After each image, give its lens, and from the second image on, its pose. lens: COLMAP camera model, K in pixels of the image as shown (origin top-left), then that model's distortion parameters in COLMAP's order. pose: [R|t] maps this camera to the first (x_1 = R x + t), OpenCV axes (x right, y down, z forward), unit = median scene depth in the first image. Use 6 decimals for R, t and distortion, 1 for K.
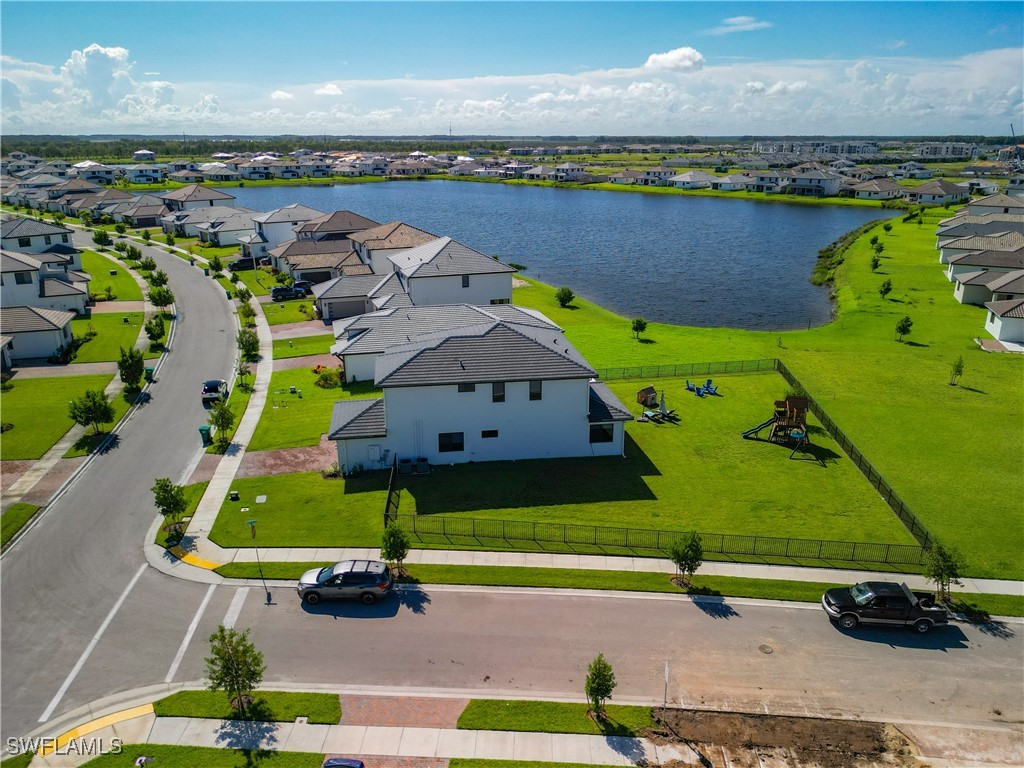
lens RADIAL K [[743.4, 0, 510.3], [0, 743.4, 380.5], [0, 0, 1]] dist [0.033985, -0.052849]
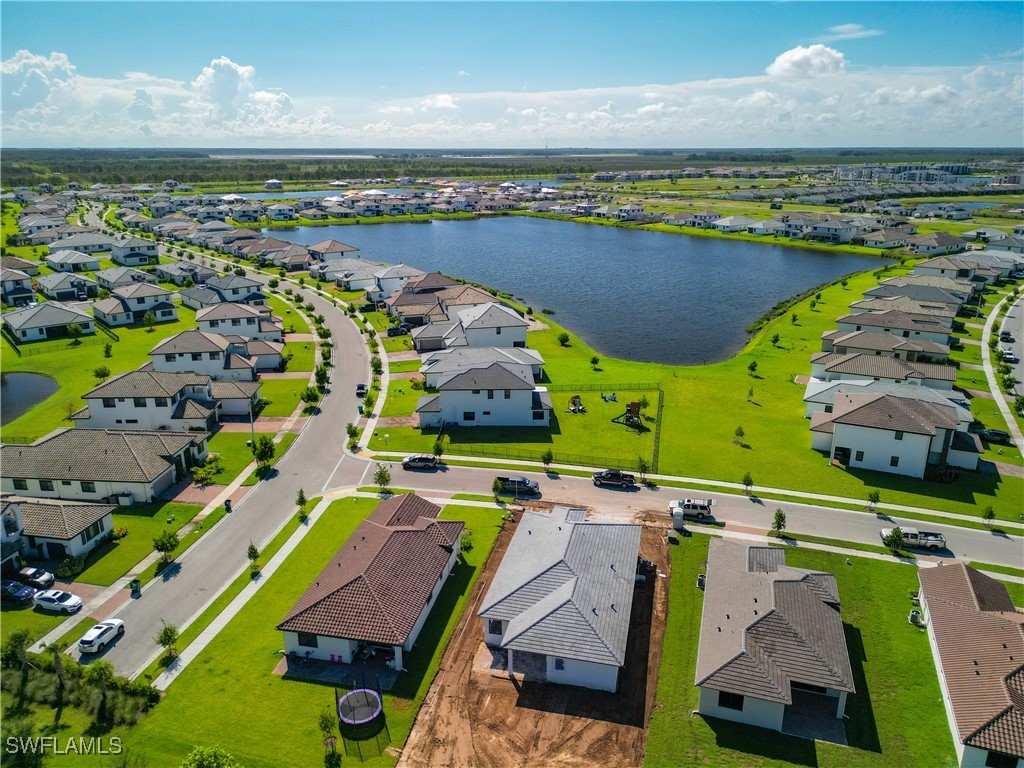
lens RADIAL K [[732.2, 0, 512.0], [0, 732.2, 384.0], [0, 0, 1]] dist [0.069209, -0.060101]
pose [[0.992306, 0.037042, -0.118138, 0.138589], [-0.037734, 0.999281, -0.003621, -0.004608], [0.117918, 0.008051, 0.992991, -0.532732]]
